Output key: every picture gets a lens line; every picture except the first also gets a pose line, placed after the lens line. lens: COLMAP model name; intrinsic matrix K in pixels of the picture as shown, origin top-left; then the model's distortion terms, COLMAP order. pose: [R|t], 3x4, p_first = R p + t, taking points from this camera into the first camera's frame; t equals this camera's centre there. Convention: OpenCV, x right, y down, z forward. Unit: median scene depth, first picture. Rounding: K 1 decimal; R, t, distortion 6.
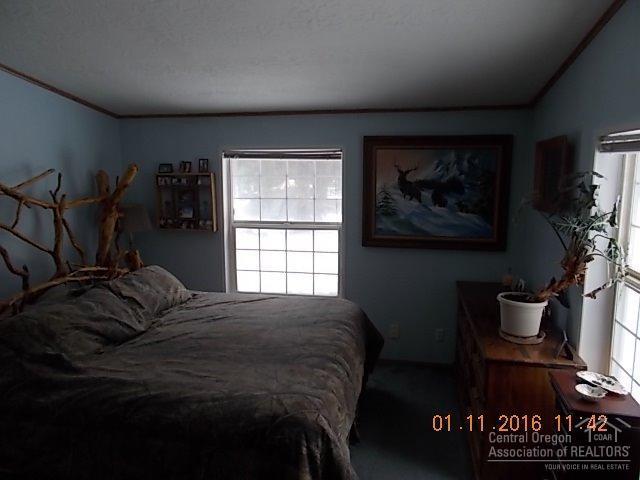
lens RADIAL K [[481.5, 0, 320.0], [0, 481.5, 240.0], [0, 0, 1]] dist [-0.003146, 0.002489]
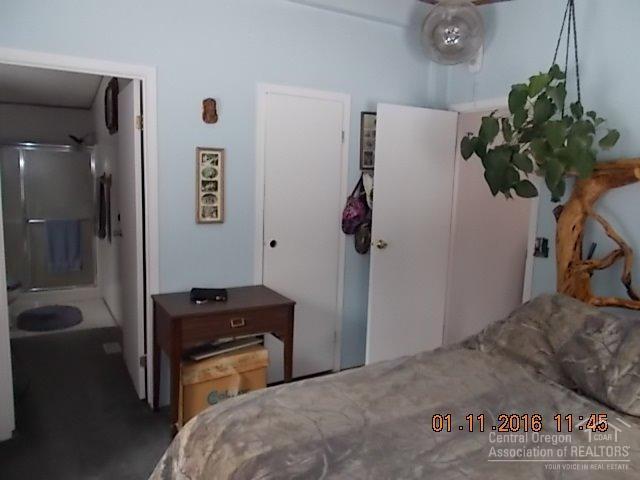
lens RADIAL K [[481.5, 0, 320.0], [0, 481.5, 240.0], [0, 0, 1]] dist [-0.003146, 0.002489]
pose [[-0.753665, 0.064218, -0.654114, 0.311322], [-0.122960, 0.963868, 0.236302, -0.111690], [0.645655, 0.258522, -0.718538, 1.447094]]
